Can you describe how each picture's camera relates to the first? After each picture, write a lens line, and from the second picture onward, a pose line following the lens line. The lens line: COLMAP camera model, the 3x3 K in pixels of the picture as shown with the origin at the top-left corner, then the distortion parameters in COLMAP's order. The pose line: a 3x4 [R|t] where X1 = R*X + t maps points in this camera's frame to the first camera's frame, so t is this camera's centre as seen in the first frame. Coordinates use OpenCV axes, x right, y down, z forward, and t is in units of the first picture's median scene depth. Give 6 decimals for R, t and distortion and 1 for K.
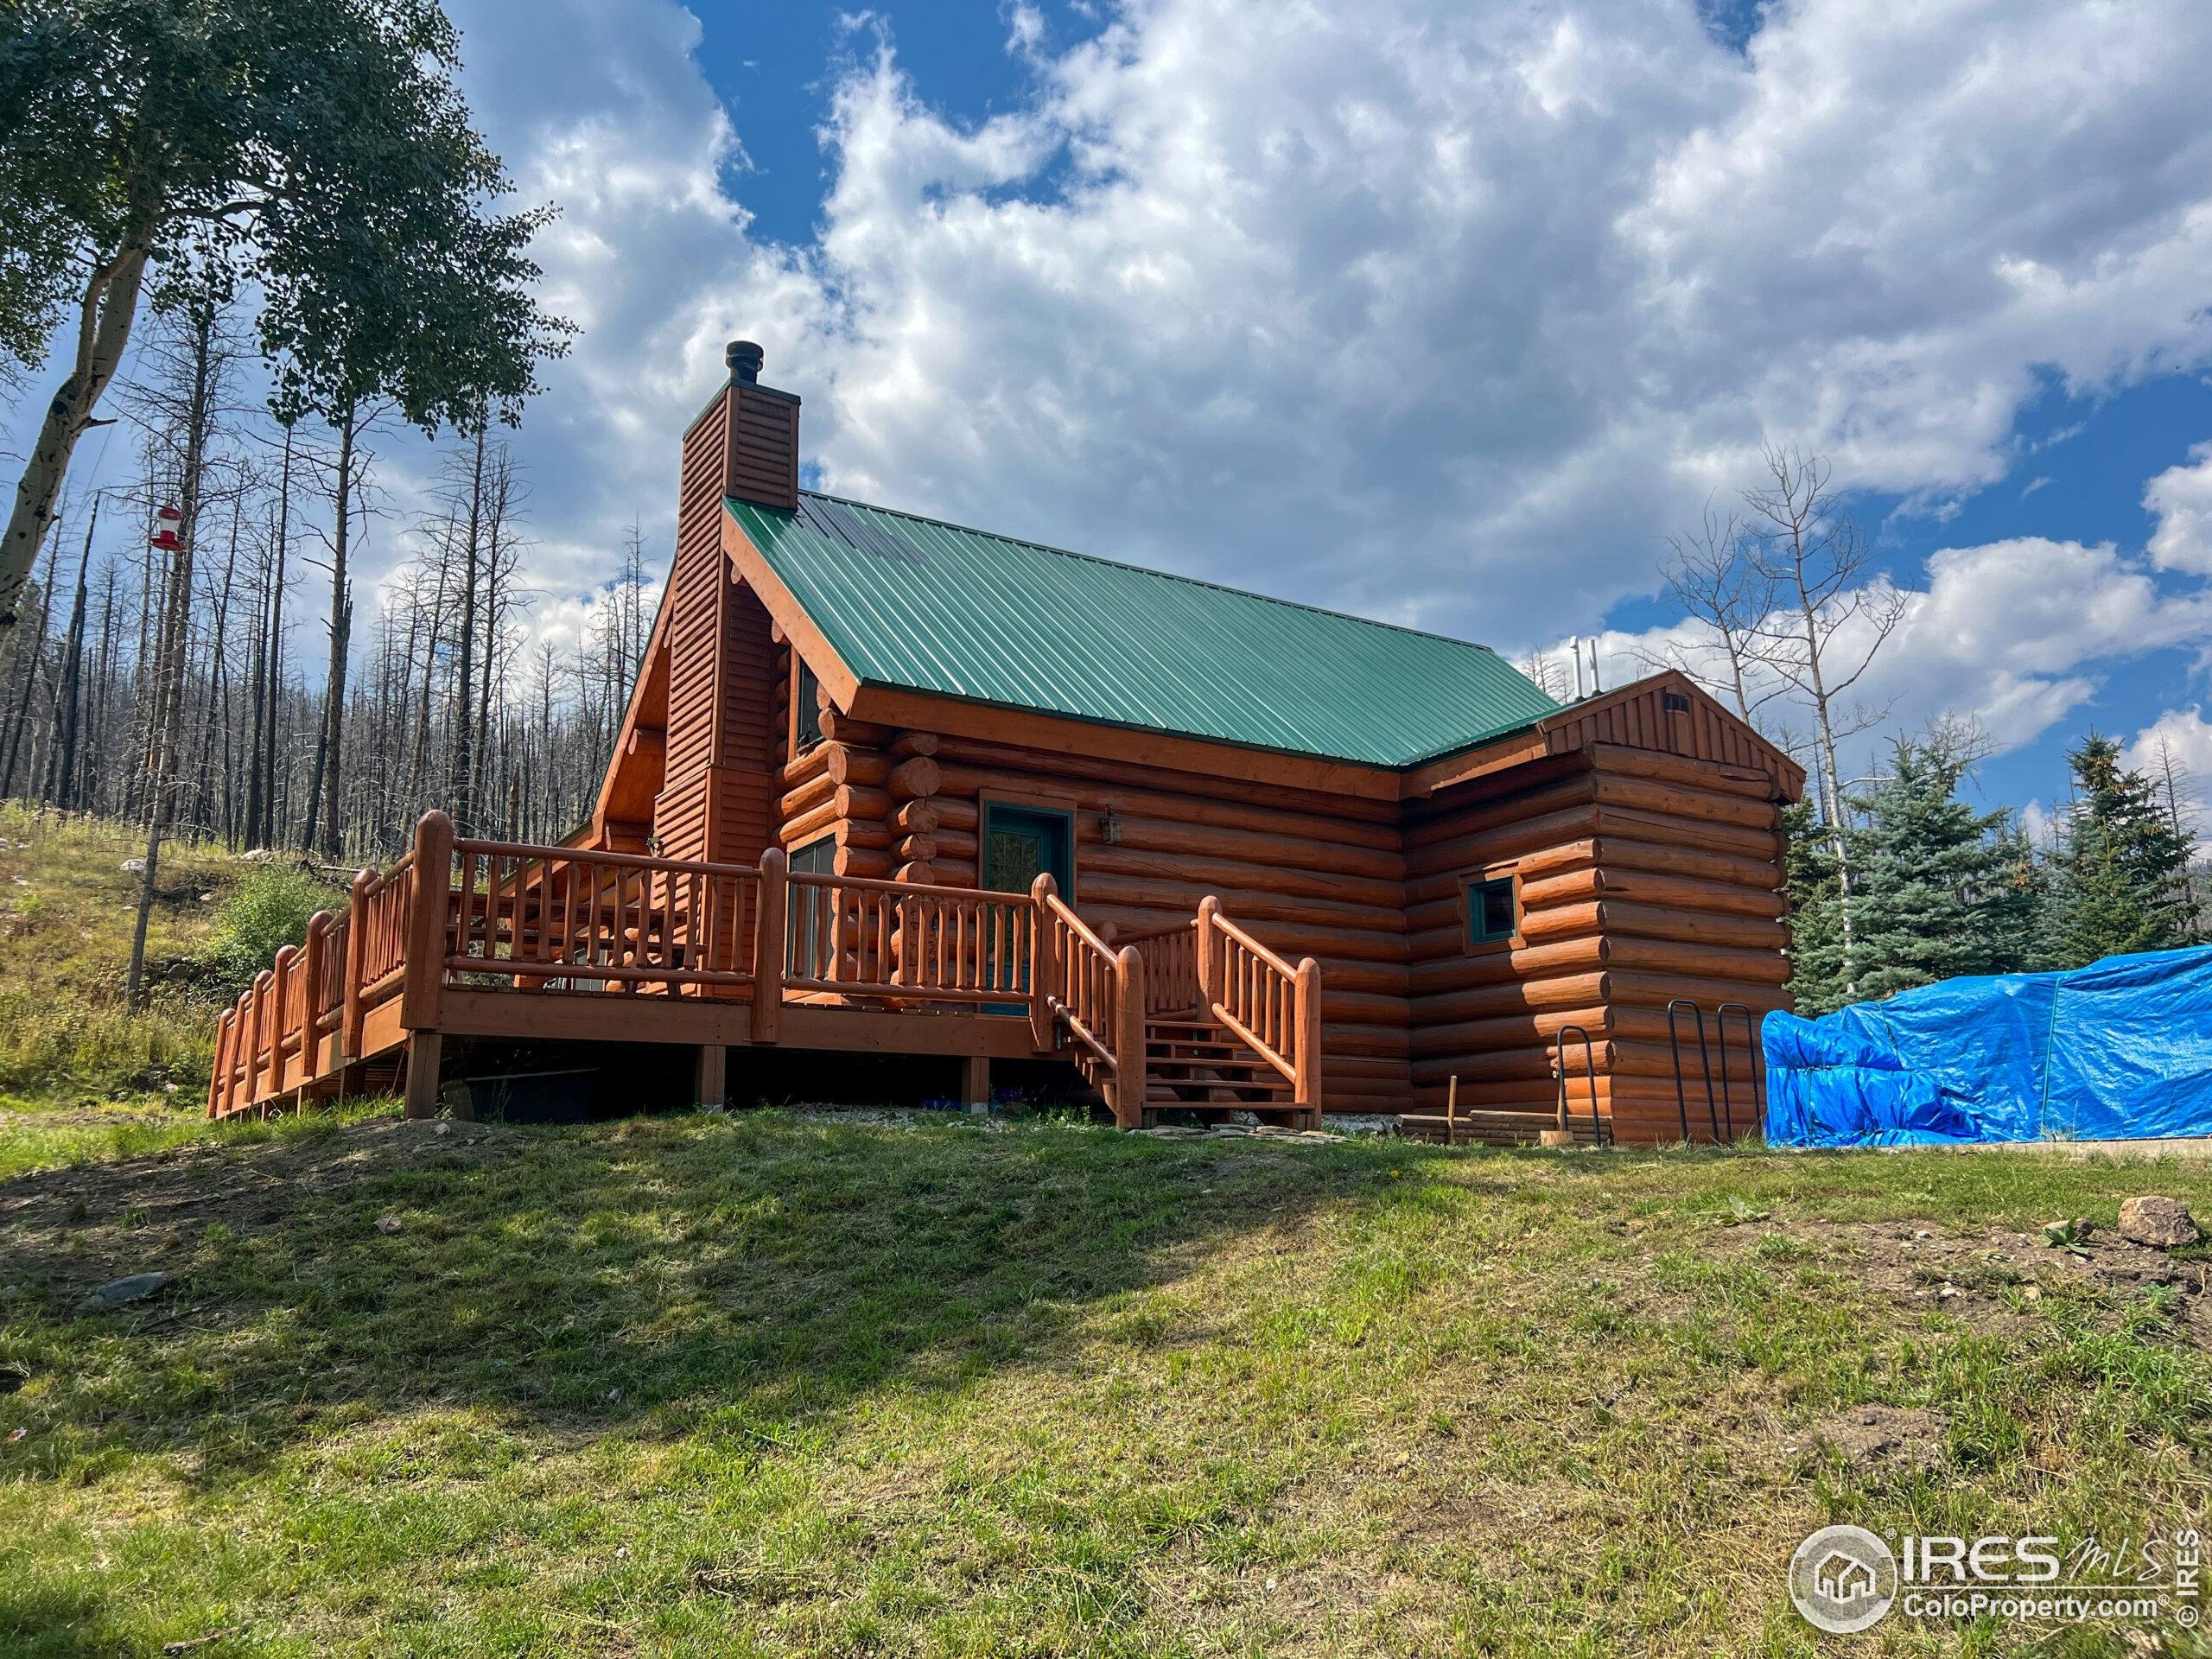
lens RADIAL K [[1659.0, 0, 1100.2], [0, 1659.0, 825.4], [0, 0, 1]] dist [0.033645, -0.034620]
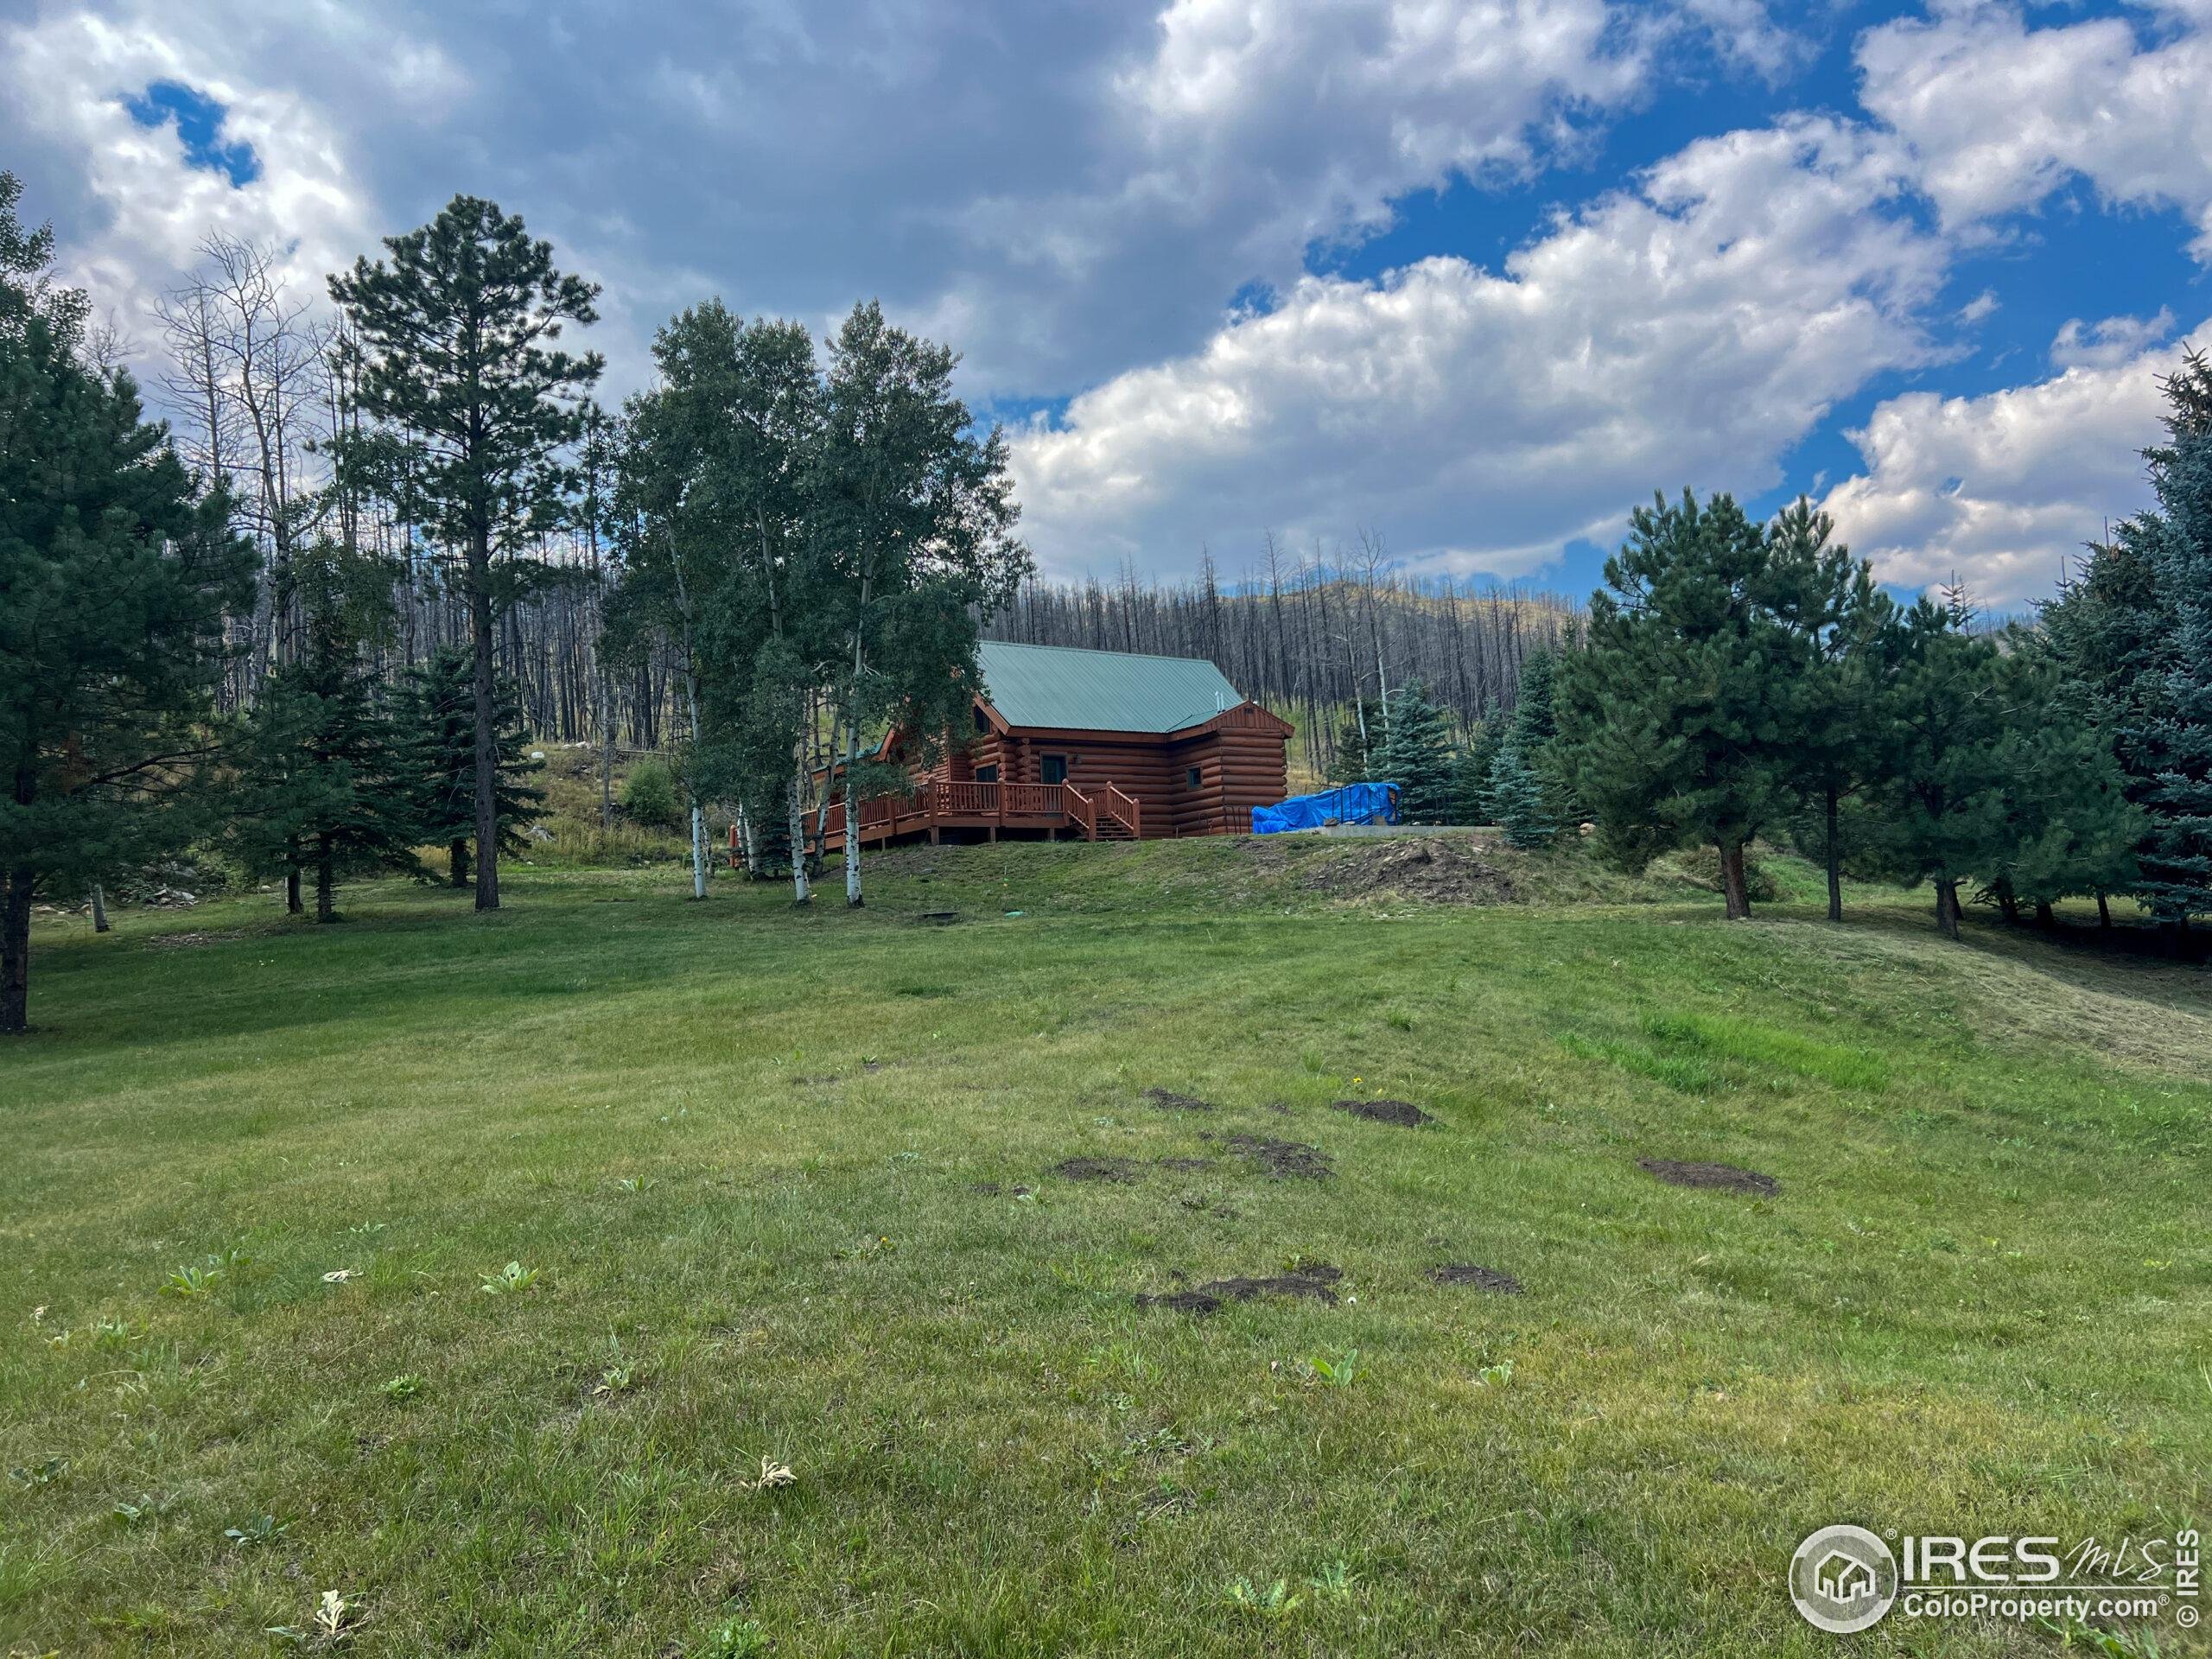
lens RADIAL K [[1659.0, 0, 1105.8], [0, 1659.0, 829.4], [0, 0, 1]] dist [0.033645, -0.034620]
pose [[0.995630, -0.046545, 0.080962, -0.219176], [0.035895, 0.991078, 0.128359, -0.290530], [-0.086214, -0.124891, 0.988418, -2.367220]]
